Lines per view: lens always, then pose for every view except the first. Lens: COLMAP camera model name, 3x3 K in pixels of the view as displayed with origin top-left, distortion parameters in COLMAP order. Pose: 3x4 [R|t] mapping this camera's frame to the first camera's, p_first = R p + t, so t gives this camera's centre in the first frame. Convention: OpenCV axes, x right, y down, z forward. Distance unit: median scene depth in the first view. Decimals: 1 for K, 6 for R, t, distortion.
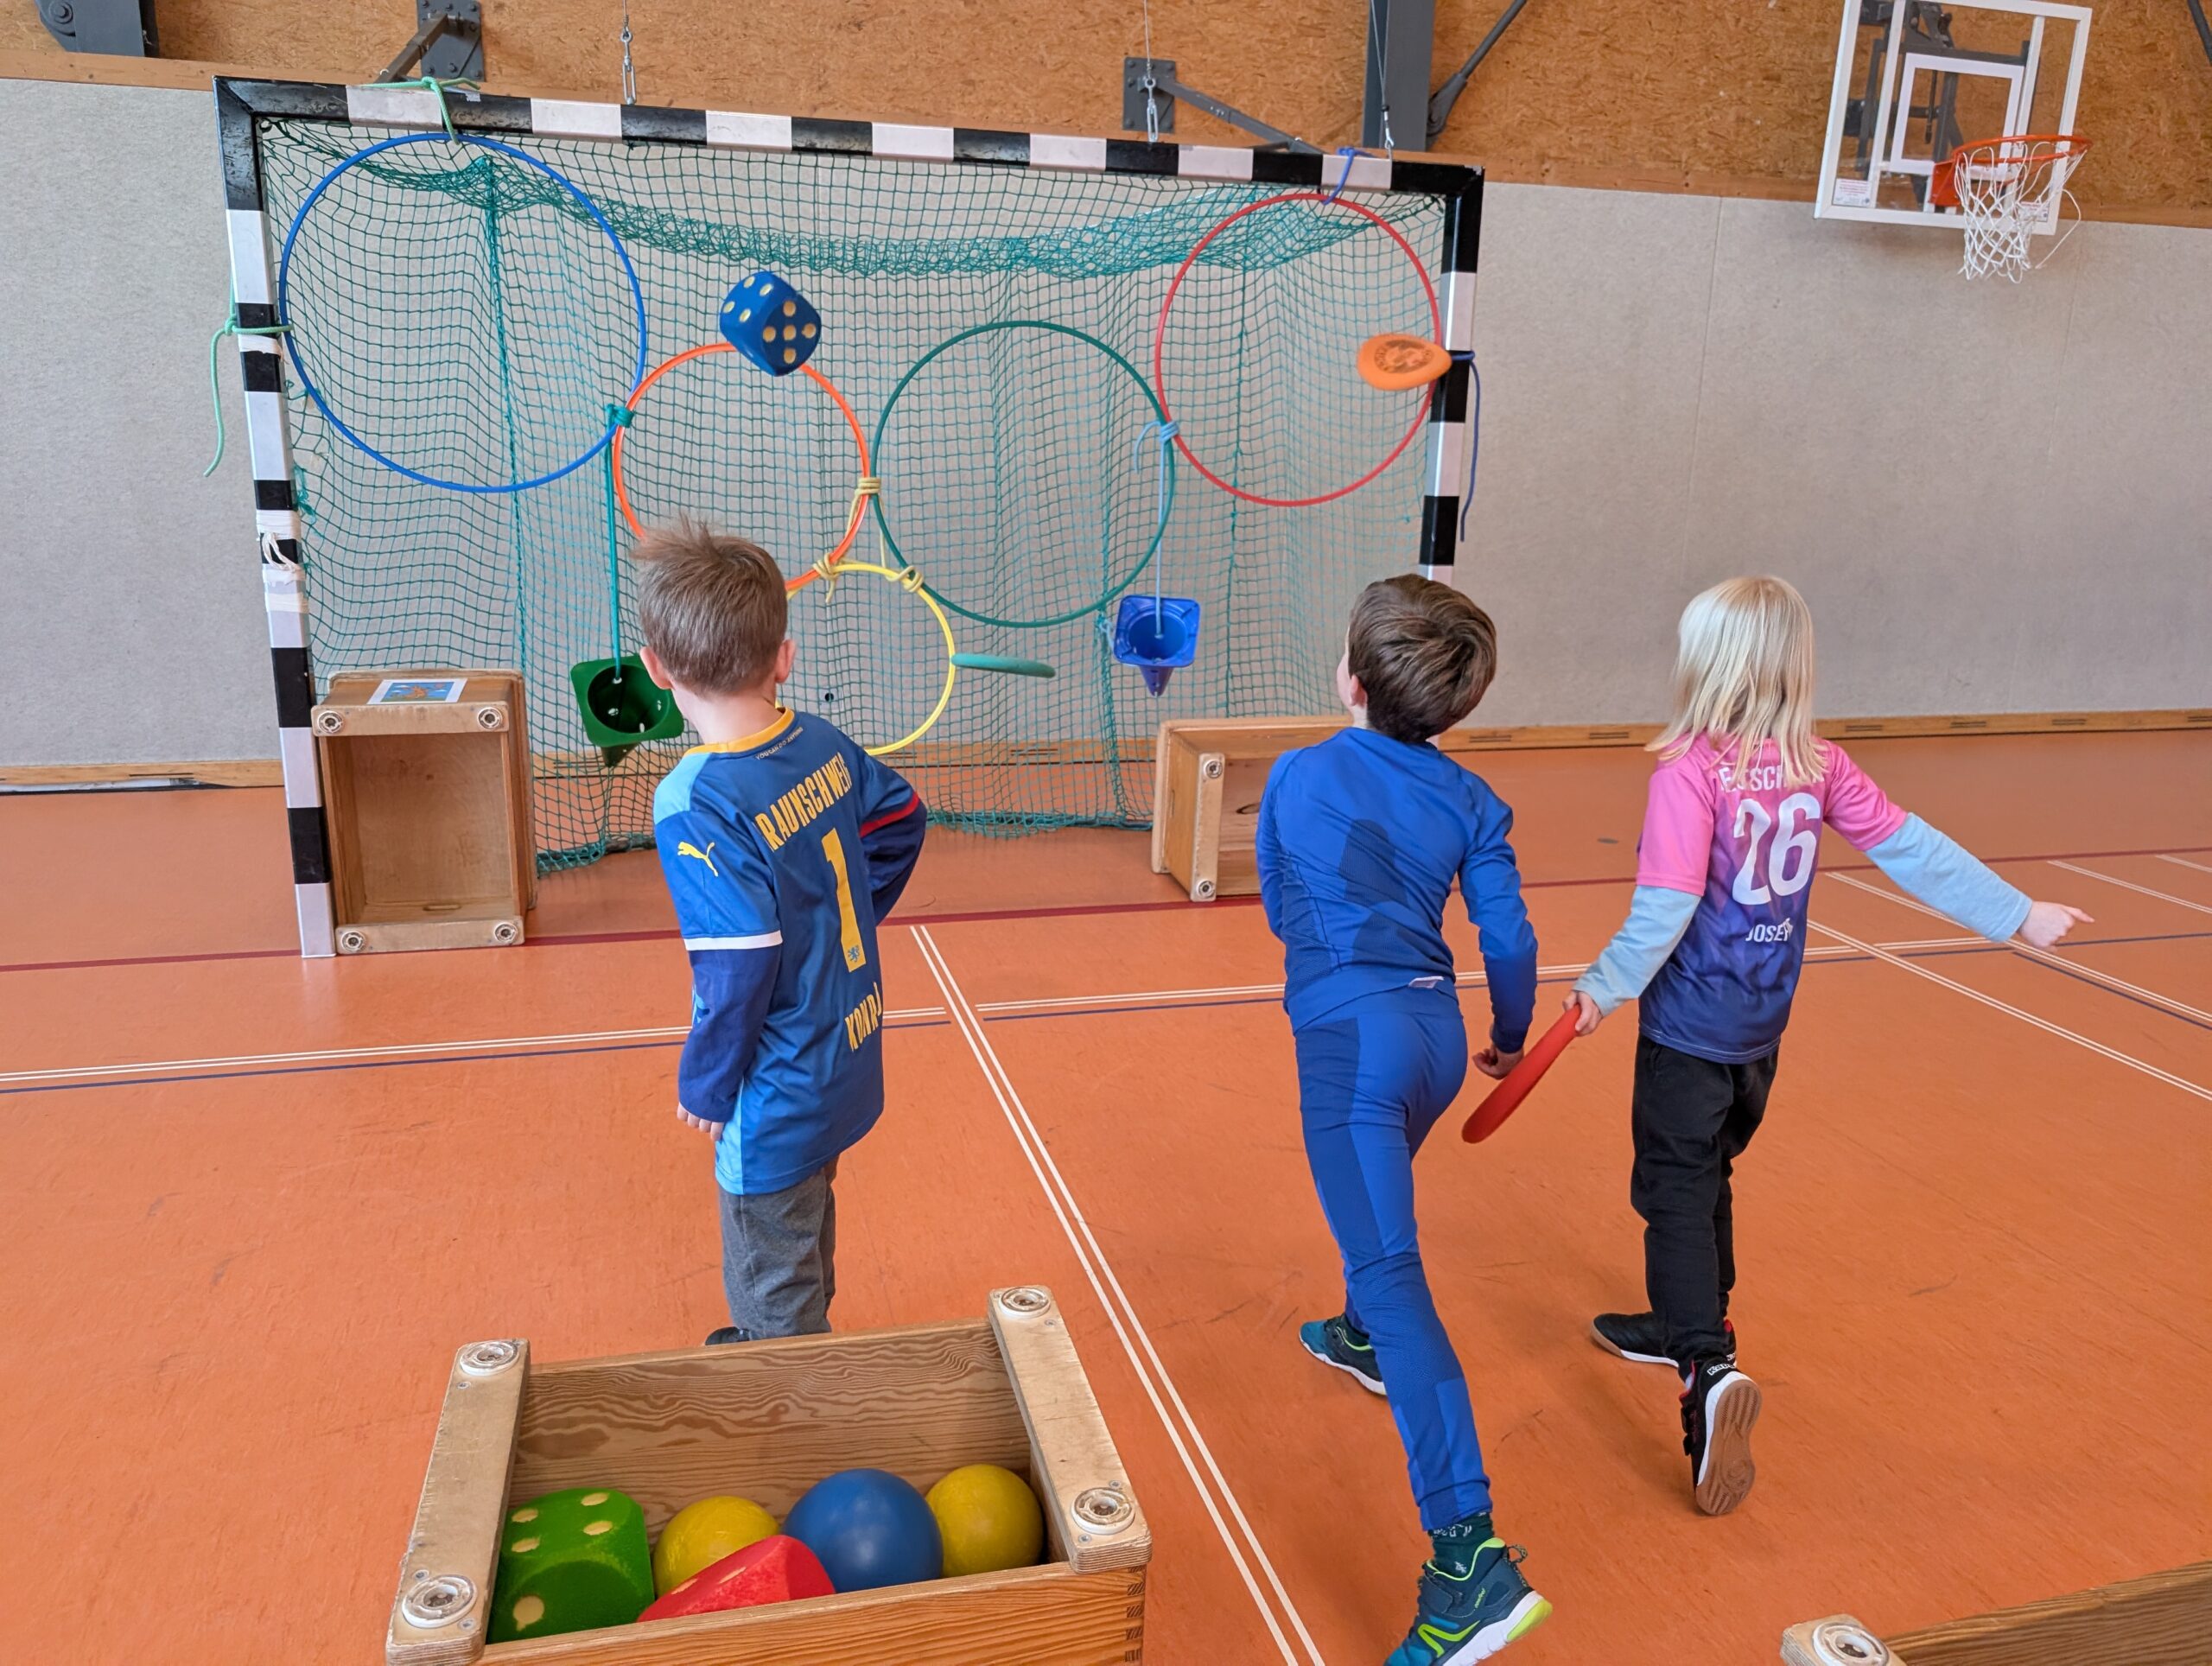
lens RADIAL K [[1585.5, 0, 1096.2], [0, 1585.5, 843.5], [0, 0, 1]] dist [0.016492, -0.013733]
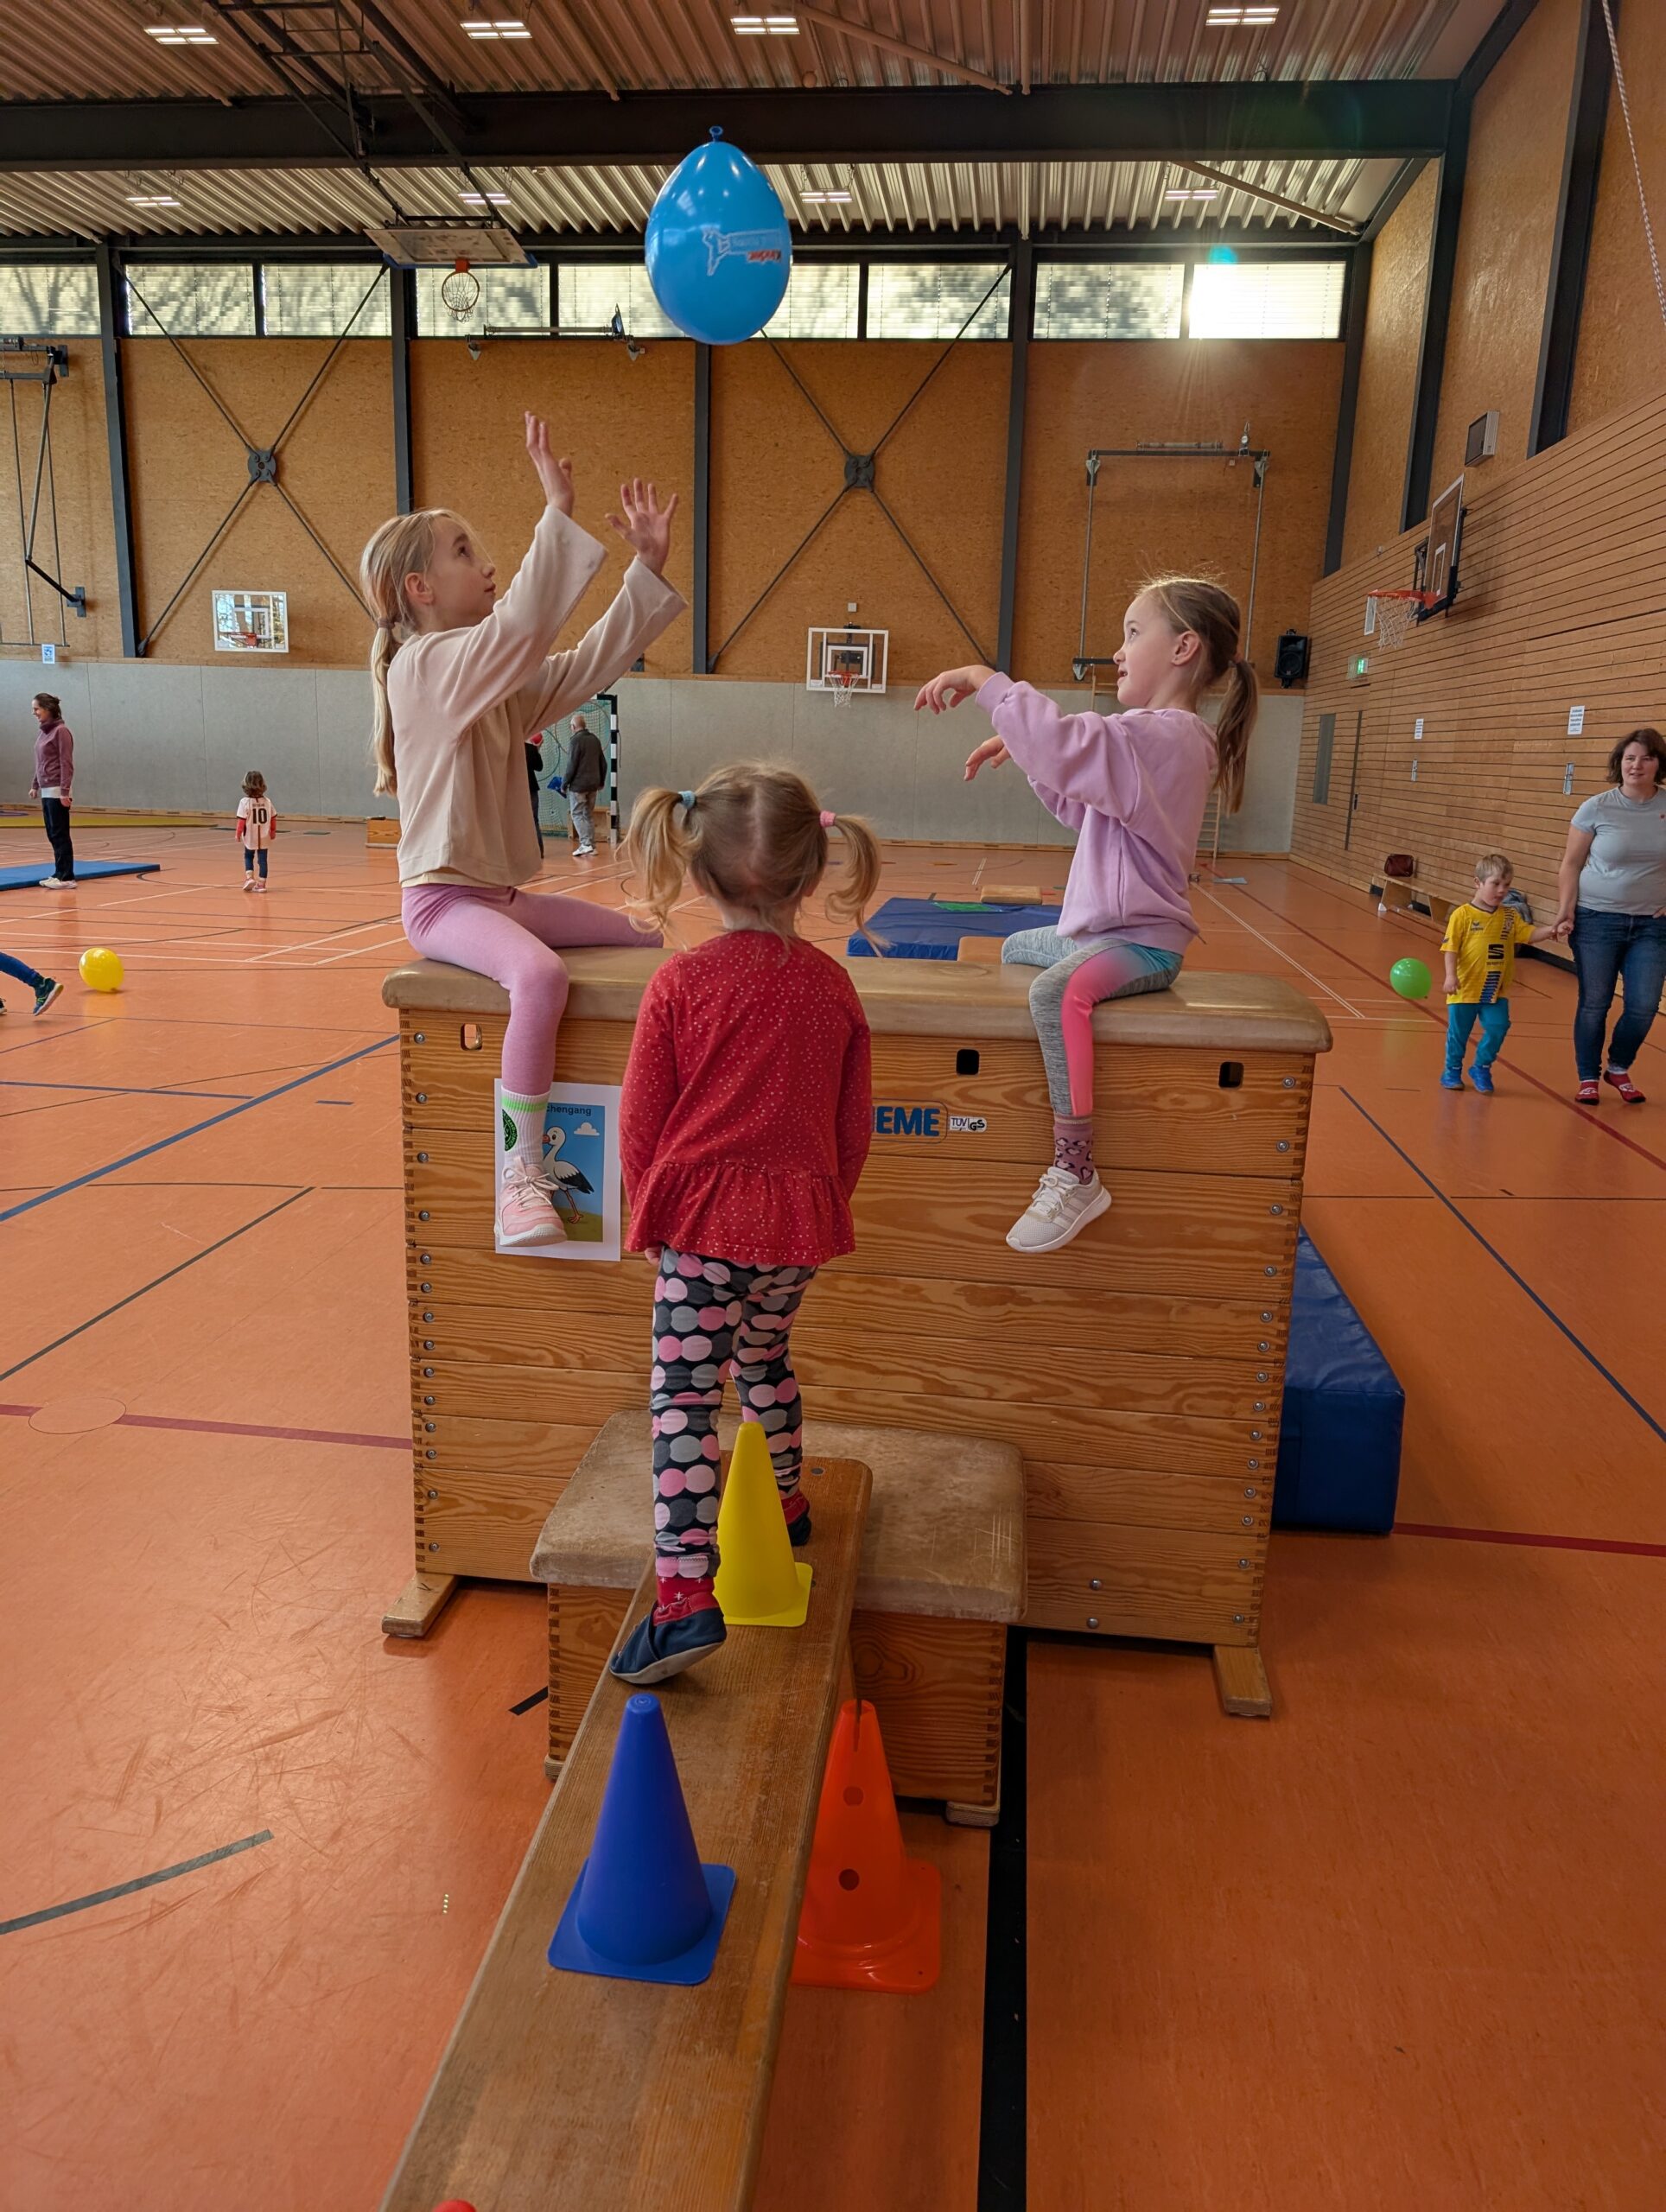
lens RADIAL K [[1585.5, 0, 863.5], [0, 1585.5, 1103.9], [0, 0, 1]] dist [0.016492, -0.013733]
pose [[0.931709, 0.082972, -0.353603, 1.920308], [-0.097683, 0.994930, -0.023927, 0.612248], [0.349824, 0.056834, 0.935090, -2.261327]]
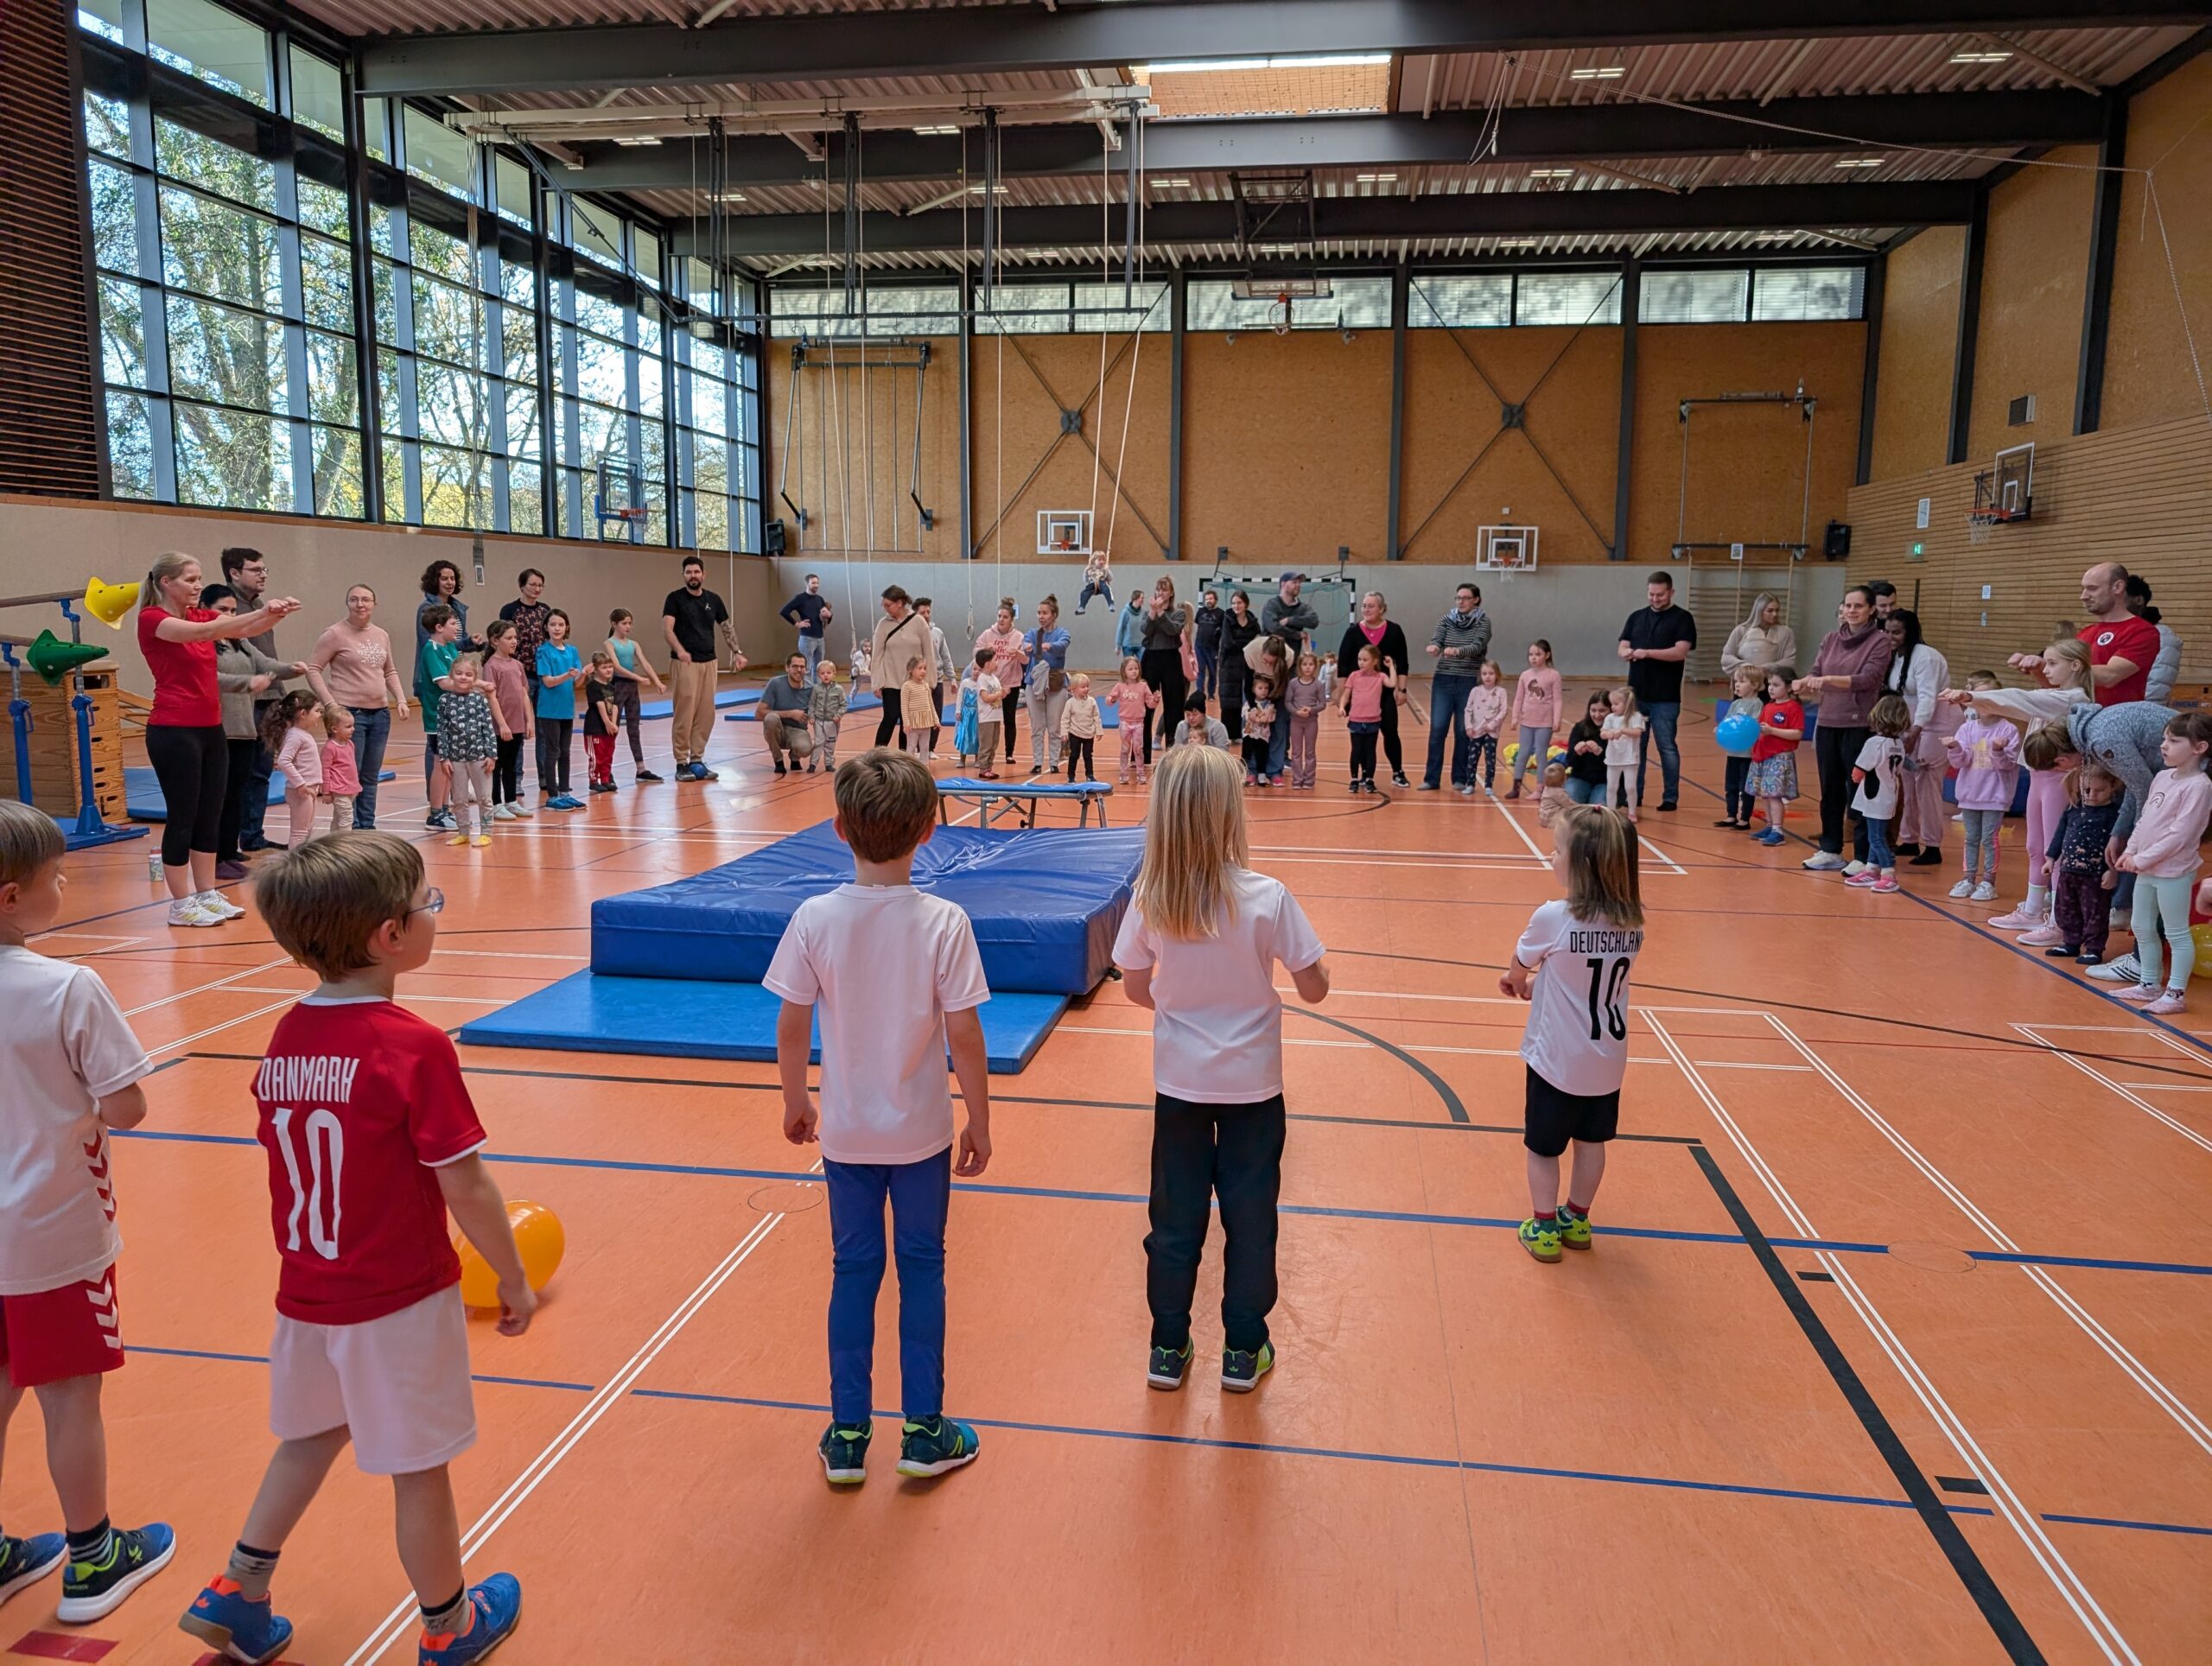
lens RADIAL K [[1585.5, 0, 1118.3], [0, 1585.5, 835.4], [0, 0, 1]] dist [0.016492, -0.013733]
pose [[0.923906, 0.036368, -0.380888, 1.339840], [-0.082128, 0.991119, -0.104581, 1.042828], [0.373702, 0.127905, 0.918688, -3.883660]]
